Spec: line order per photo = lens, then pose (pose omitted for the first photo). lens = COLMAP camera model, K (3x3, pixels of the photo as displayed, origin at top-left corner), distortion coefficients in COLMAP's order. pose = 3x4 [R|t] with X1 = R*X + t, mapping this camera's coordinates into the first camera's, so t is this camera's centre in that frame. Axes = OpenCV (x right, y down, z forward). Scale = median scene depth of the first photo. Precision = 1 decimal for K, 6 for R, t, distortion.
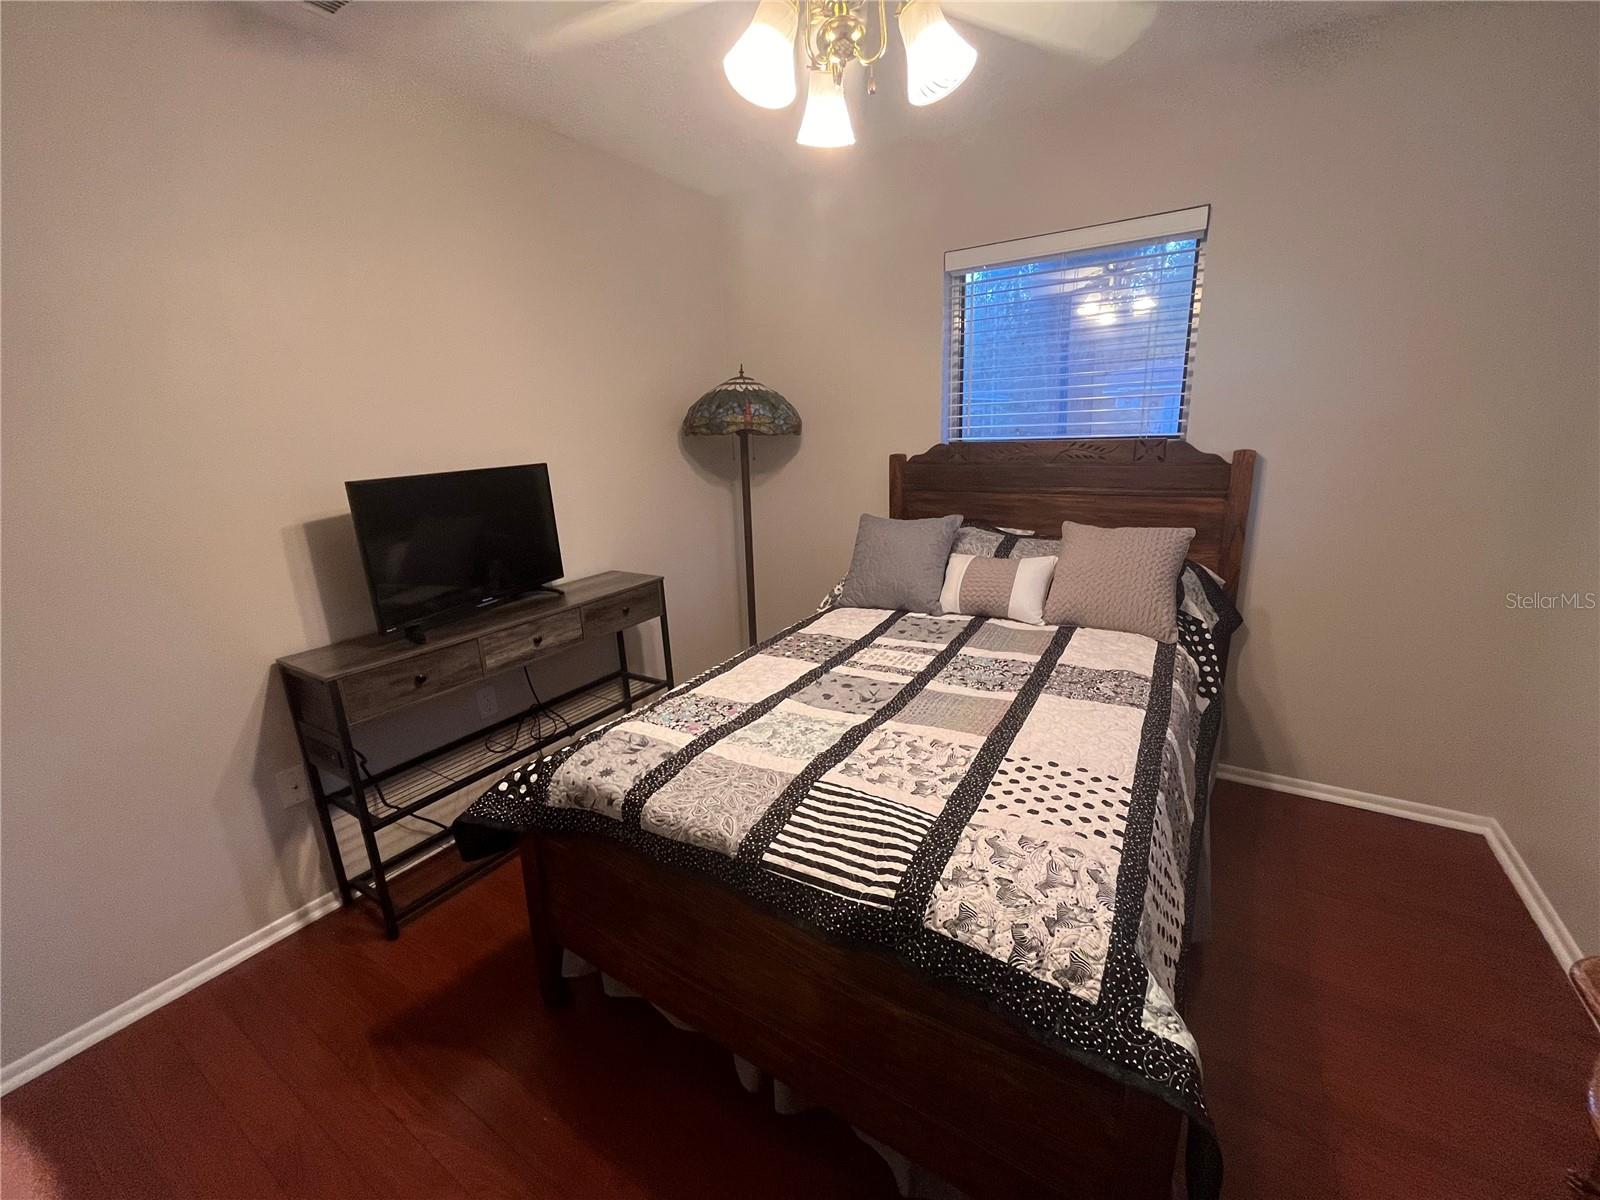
lens RADIAL K [[648.9, 0, 803.2], [0, 648.9, 599.5], [0, 0, 1]] dist [-0.006453, 0.000016]
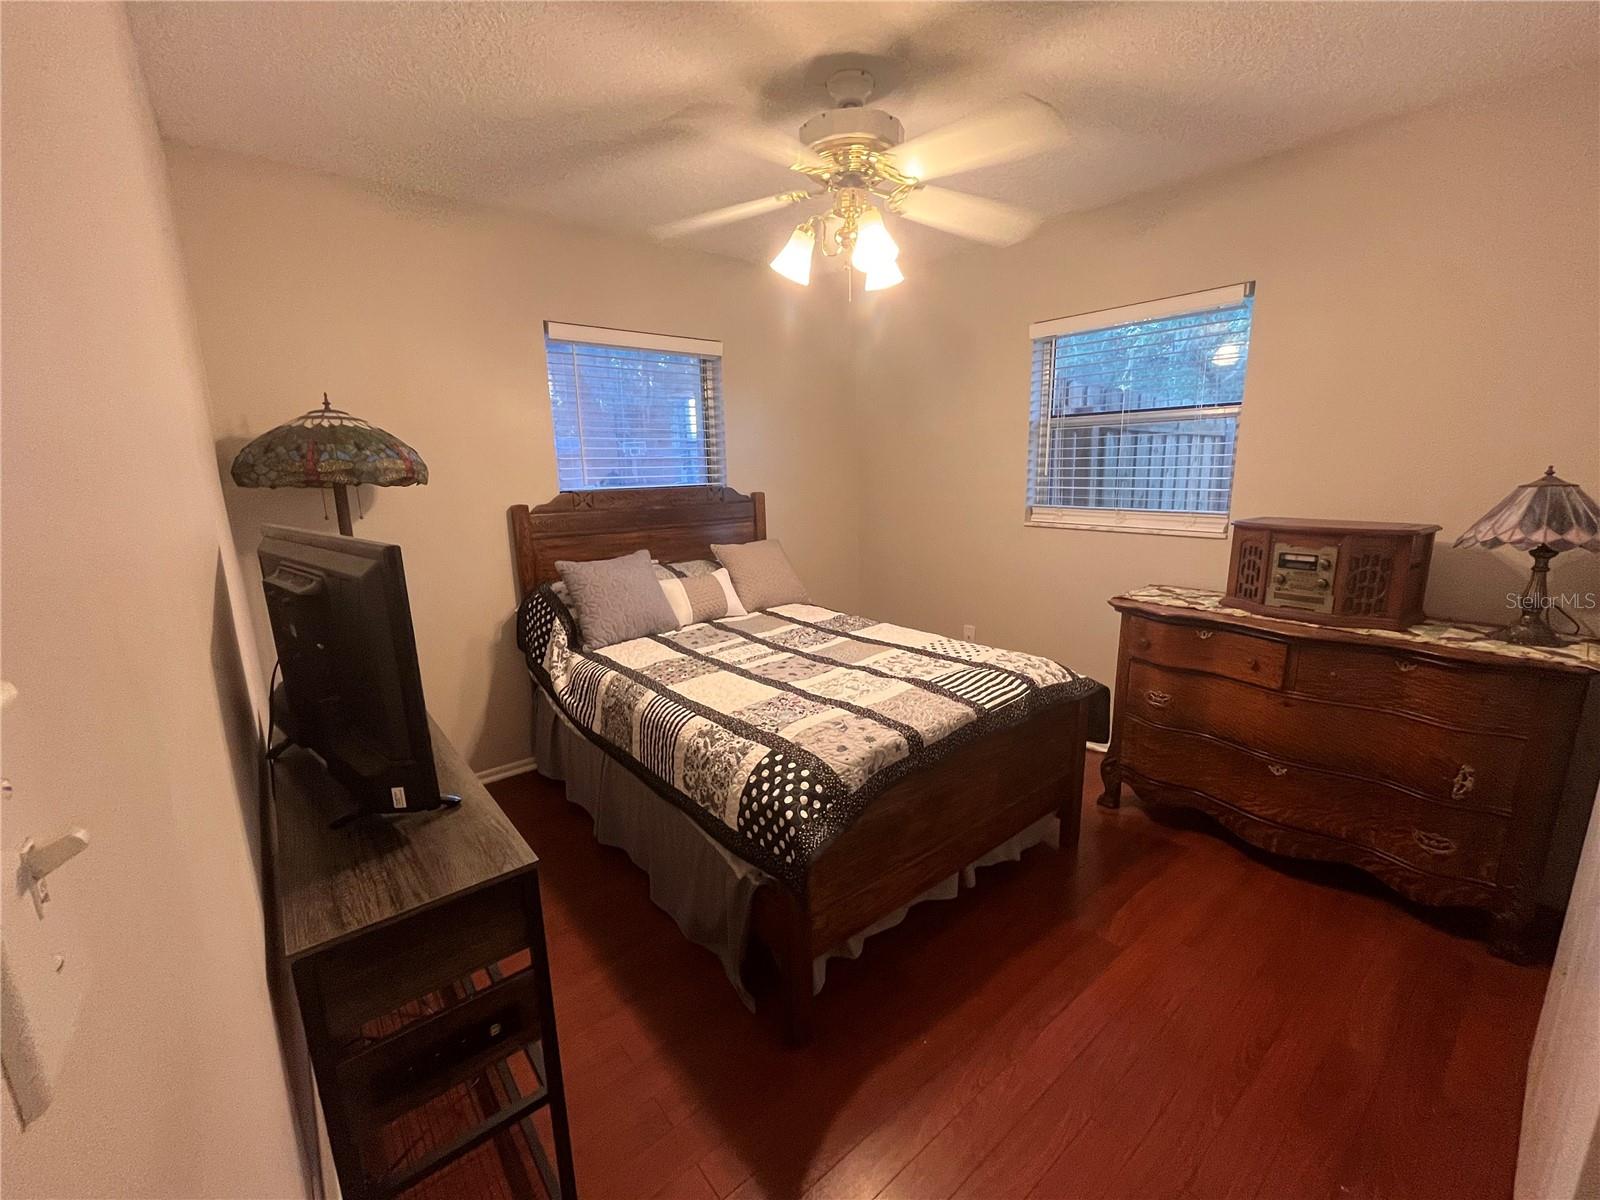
lens RADIAL K [[648.9, 0, 807.3], [0, 648.9, 598.5], [0, 0, 1]] dist [-0.006453, 0.000016]
pose [[0.309614, -0.159992, 0.937306, -1.046312], [0.254971, 0.963612, 0.080260, -0.084649], [-0.916040, 0.214136, 0.339141, 0.460234]]
